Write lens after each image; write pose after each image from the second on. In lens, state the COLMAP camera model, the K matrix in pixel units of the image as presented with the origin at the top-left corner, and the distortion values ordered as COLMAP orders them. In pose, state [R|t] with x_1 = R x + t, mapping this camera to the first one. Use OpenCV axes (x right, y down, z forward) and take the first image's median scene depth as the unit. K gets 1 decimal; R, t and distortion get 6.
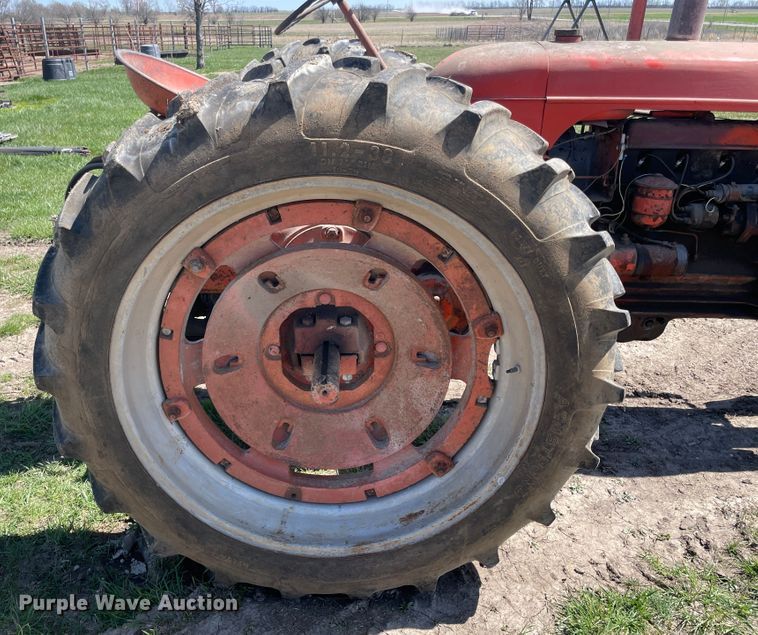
lens RADIAL K [[674.3, 0, 379.0], [0, 674.3, 317.5], [0, 0, 1]] dist [0.032692, -0.004905]
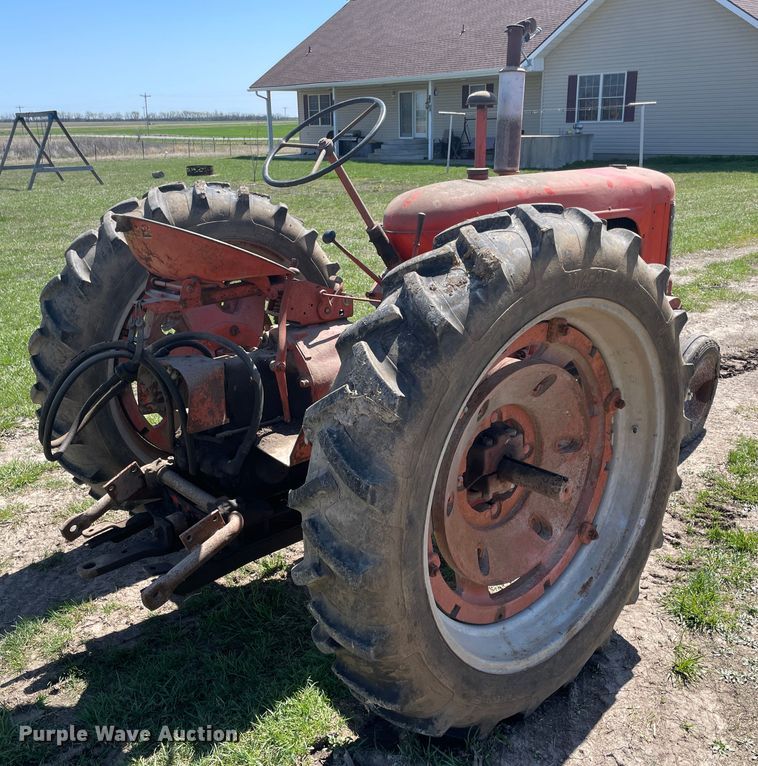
lens RADIAL K [[793.0, 0, 380.7], [0, 793.0, 365.5], [0, 0, 1]] dist [0.098205, -0.163067]
pose [[0.732874, -0.207388, 0.647986, -1.025126], [0.287585, 0.957571, -0.018789, -0.136442], [-0.616596, 0.200121, 0.761421, 0.123132]]
